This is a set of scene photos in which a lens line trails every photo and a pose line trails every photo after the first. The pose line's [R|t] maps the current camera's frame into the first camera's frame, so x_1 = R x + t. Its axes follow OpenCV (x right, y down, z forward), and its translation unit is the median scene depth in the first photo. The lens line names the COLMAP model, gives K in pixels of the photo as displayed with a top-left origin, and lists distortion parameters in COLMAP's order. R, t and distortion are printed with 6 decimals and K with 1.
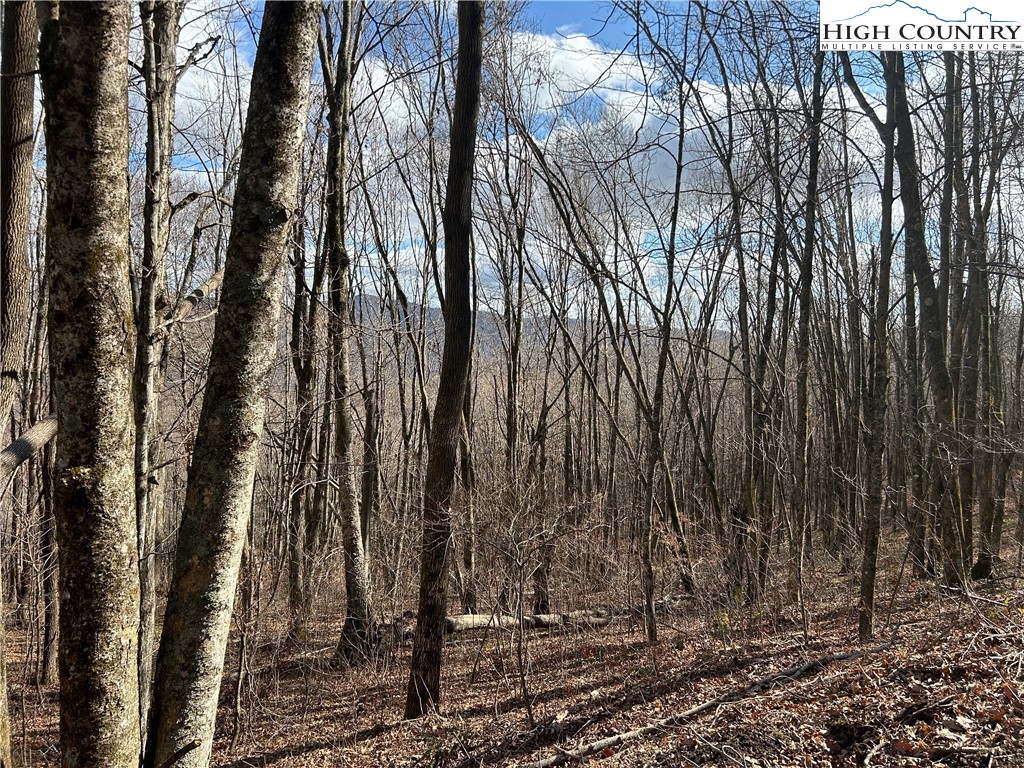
lens RADIAL K [[766.7, 0, 508.2], [0, 766.7, 381.7], [0, 0, 1]] dist [0.050382, -0.057446]
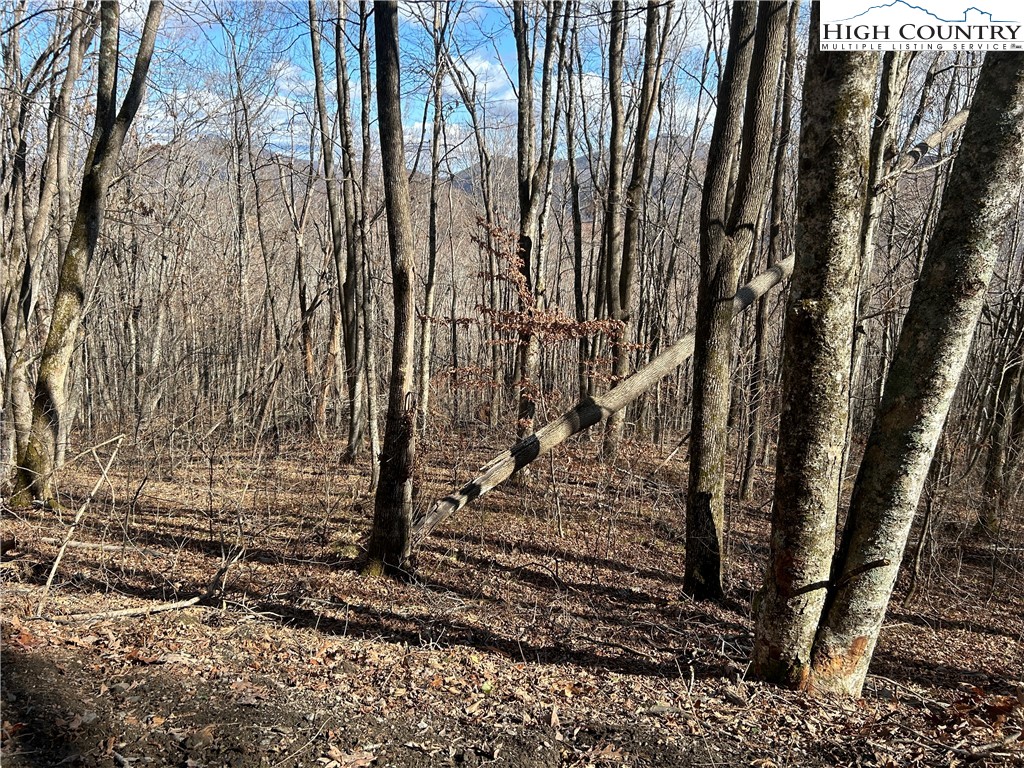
lens RADIAL K [[766.7, 0, 504.4], [0, 766.7, 379.9], [0, 0, 1]] dist [0.050382, -0.057446]
pose [[0.657992, 0.153988, -0.737112, 0.006211], [-0.028242, 0.983226, 0.180192, 0.021834], [0.752495, -0.097748, 0.651303, -0.060292]]
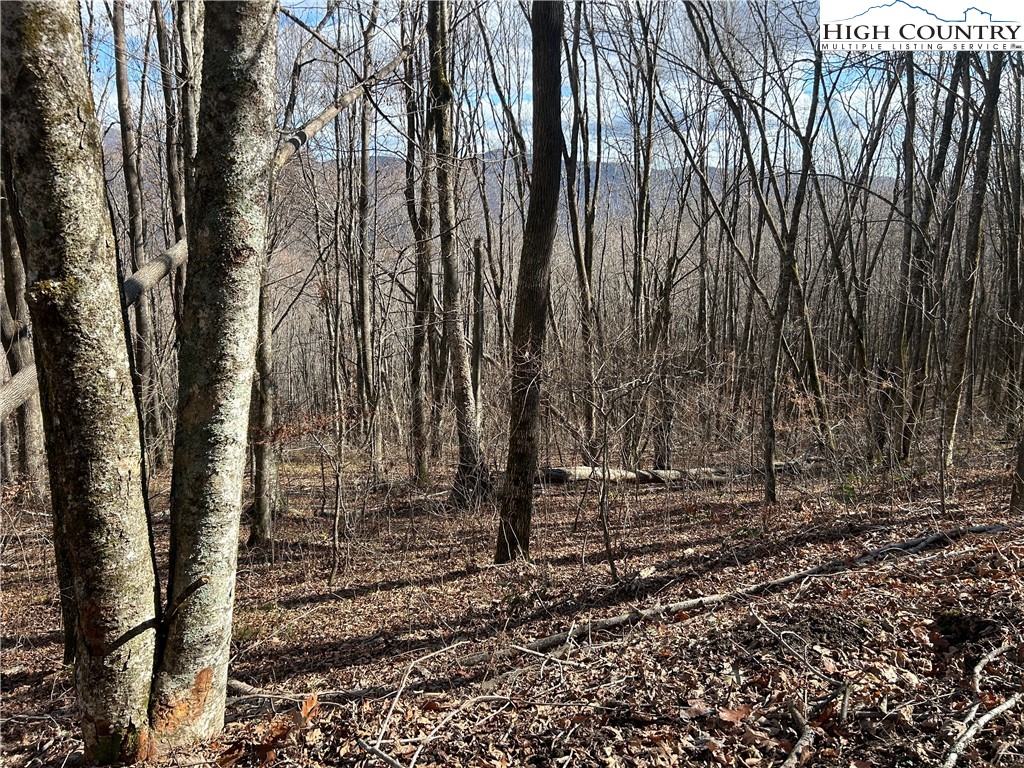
lens RADIAL K [[766.7, 0, 508.1], [0, 766.7, 377.4], [0, 0, 1]] dist [0.050382, -0.057446]
pose [[0.984389, 0.020645, -0.174789, 0.077747], [0.010494, 0.984445, 0.175378, 0.044639], [0.175691, -0.174474, 0.968861, 0.137316]]
